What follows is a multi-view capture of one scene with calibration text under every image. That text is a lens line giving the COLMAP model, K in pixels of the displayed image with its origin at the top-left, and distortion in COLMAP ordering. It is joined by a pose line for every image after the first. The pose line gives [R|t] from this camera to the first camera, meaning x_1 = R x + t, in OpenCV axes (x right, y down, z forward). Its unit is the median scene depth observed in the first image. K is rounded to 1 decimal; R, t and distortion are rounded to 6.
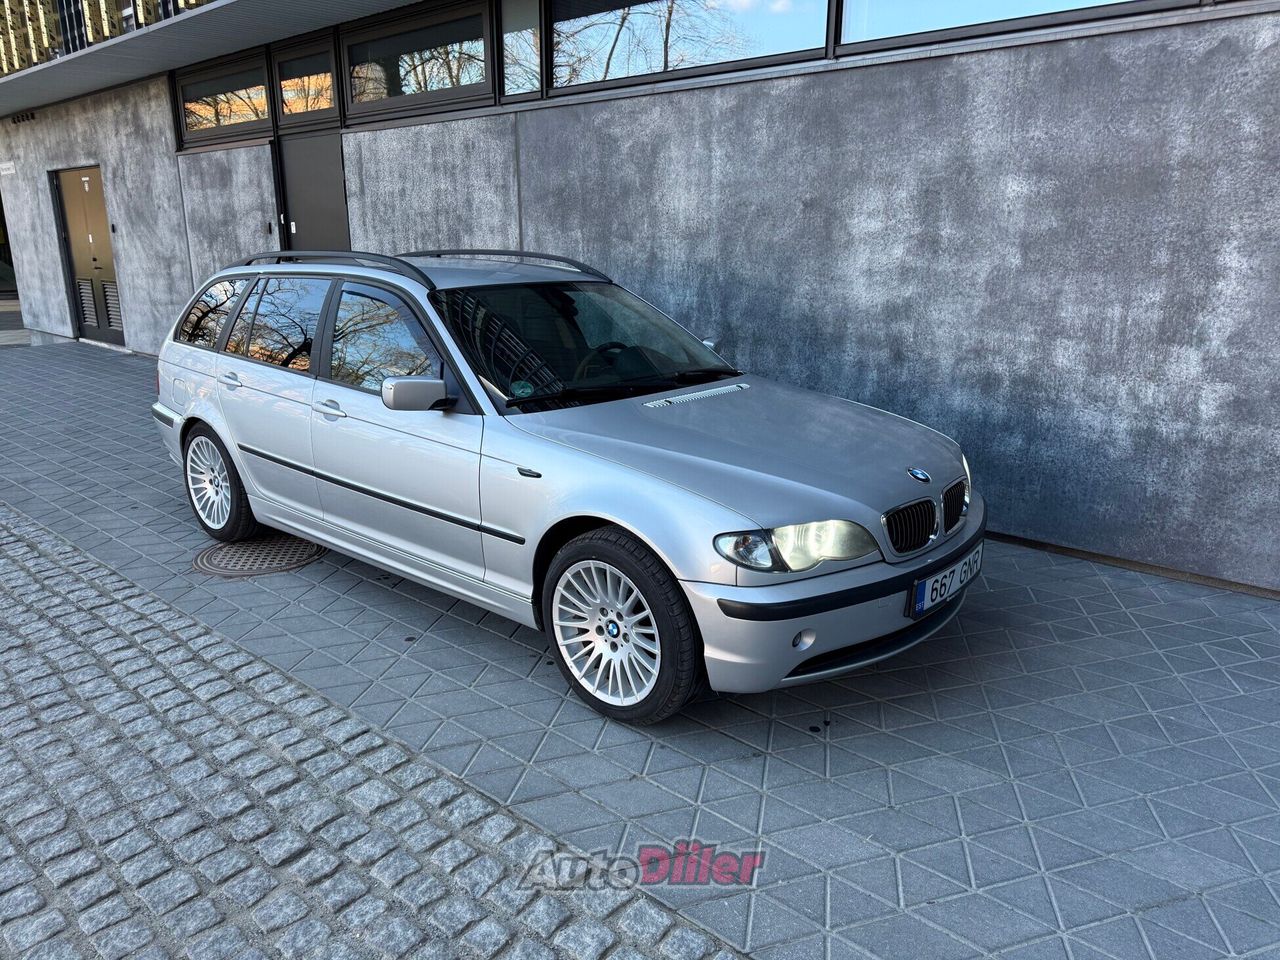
lens RADIAL K [[898.9, 0, 666.1], [0, 898.9, 474.3], [0, 0, 1]] dist [0.111786, -0.134334]
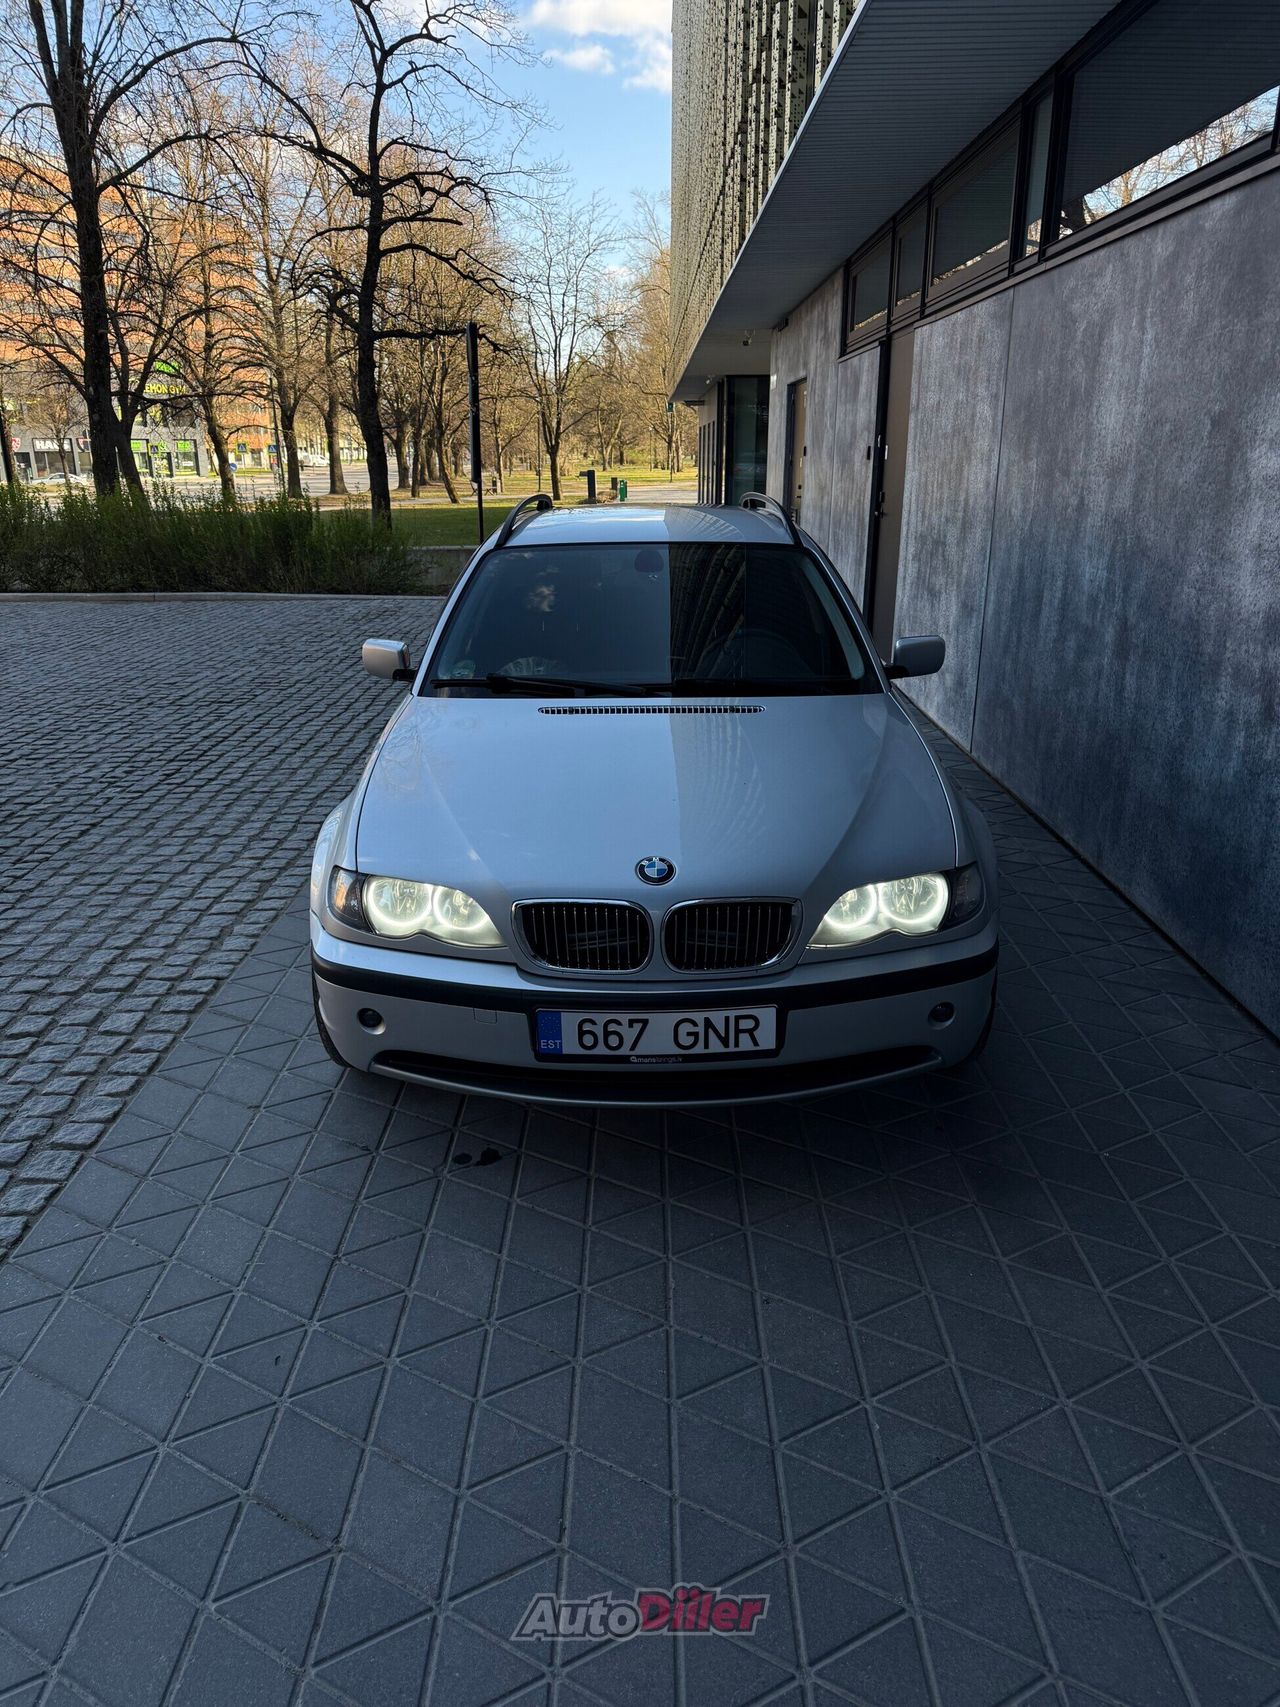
lens RADIAL K [[1222.4, 0, 640.0], [0, 1222.4, 853.5], [0, 0, 1]] dist [-0.001175, -0.007574]
pose [[0.650020, 0.235524, -0.722497, 0.460012], [-0.186231, 0.971138, 0.149027, -0.072631], [0.736744, 0.037681, 0.675121, 0.204905]]
